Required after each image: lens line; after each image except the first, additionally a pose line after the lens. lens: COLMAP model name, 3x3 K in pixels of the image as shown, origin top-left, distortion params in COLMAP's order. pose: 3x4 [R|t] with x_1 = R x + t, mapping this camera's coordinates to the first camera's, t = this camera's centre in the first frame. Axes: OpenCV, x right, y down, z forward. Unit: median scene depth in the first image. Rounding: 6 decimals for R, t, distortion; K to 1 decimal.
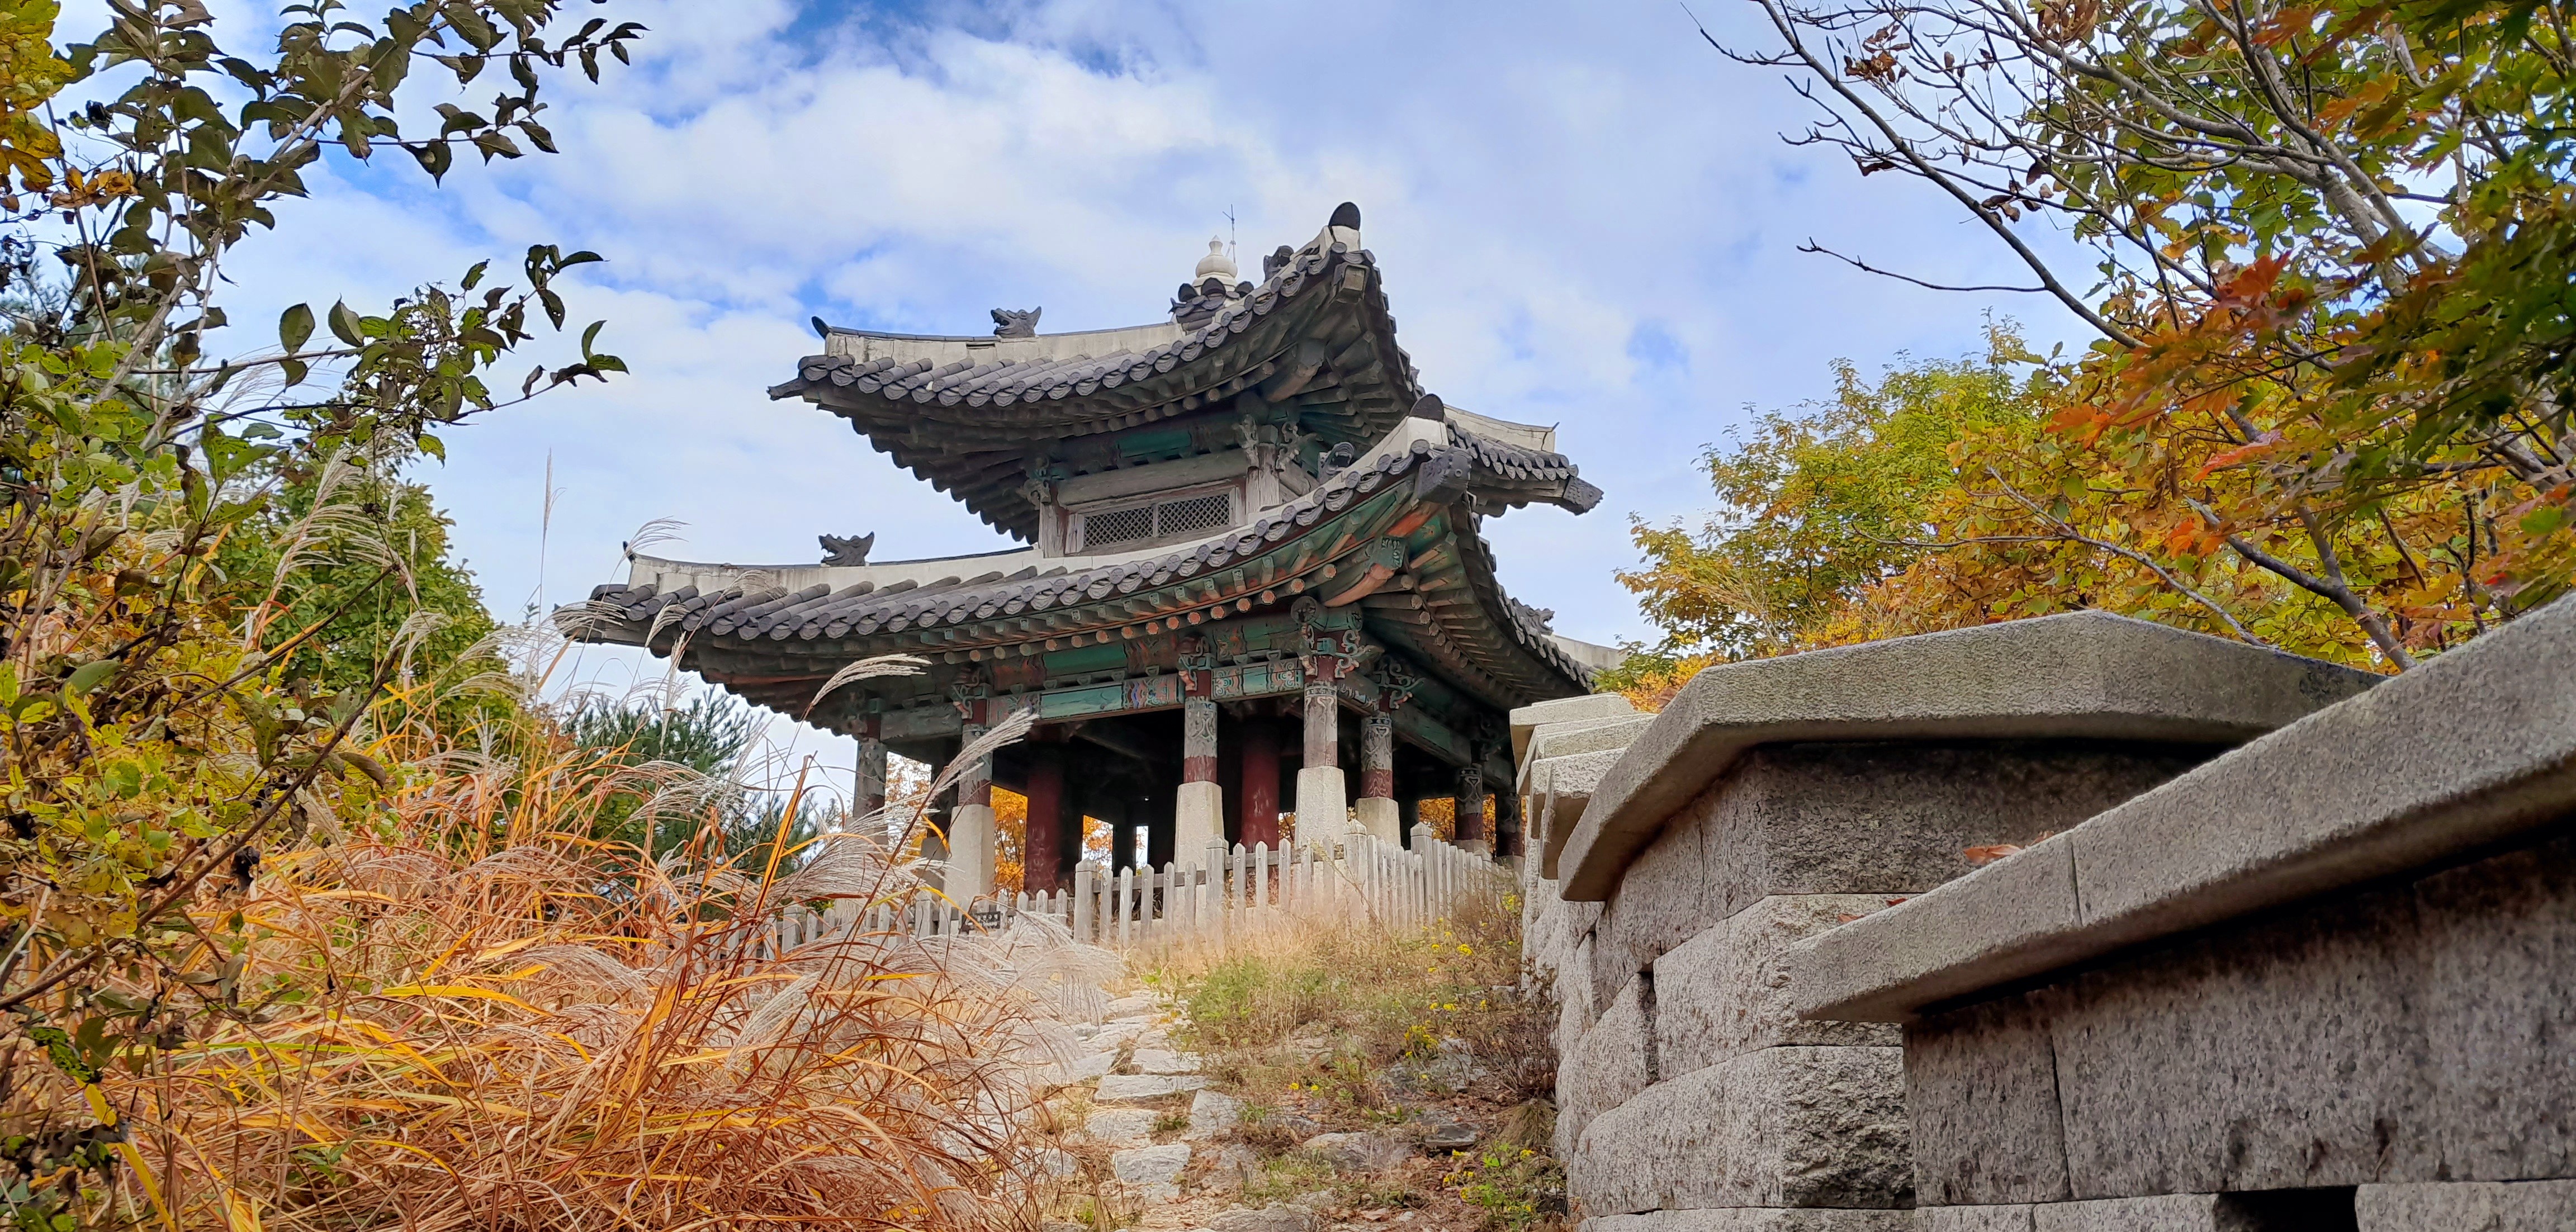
lens RADIAL K [[2018.4, 0, 1288.0], [0, 2018.4, 616.0], [0, 0, 1]] dist [0.230897, -0.000064]
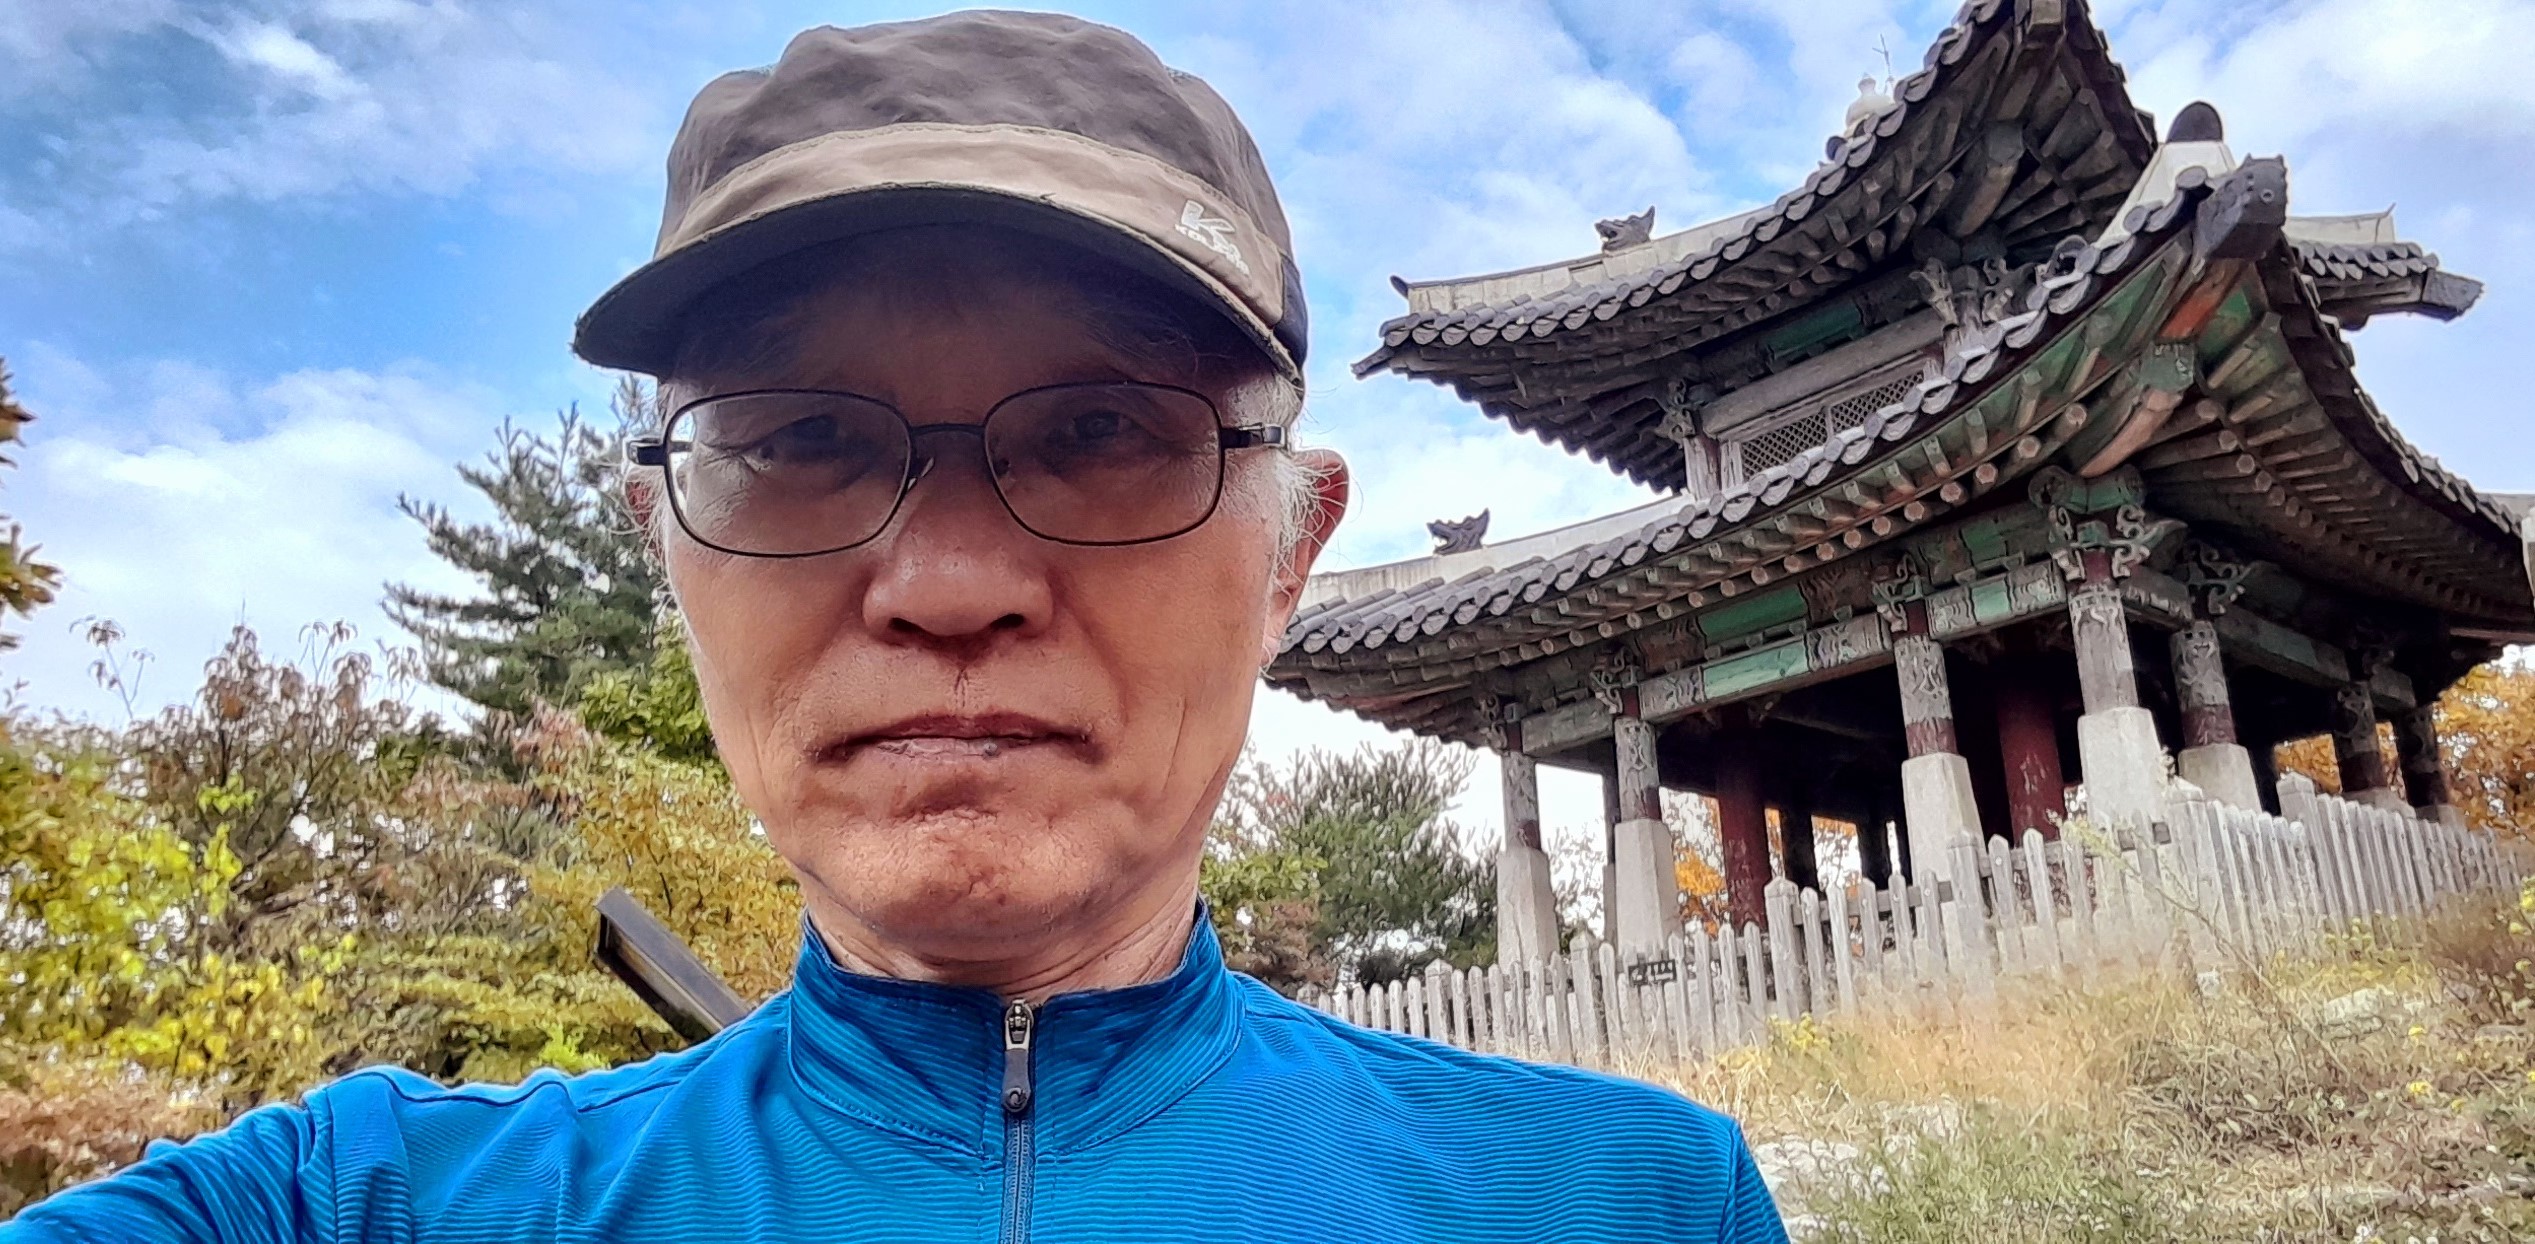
lens RADIAL K [[1807.1, 0, 1274.7], [0, 1807.1, 628.9], [0, 0, 1]] dist [0.027028, -0.087973]
pose [[0.901523, -0.152956, -0.404797, 0.011929], [0.145847, 0.988115, -0.048552, 0.034105], [0.407412, -0.015268, 0.913117, 0.312902]]
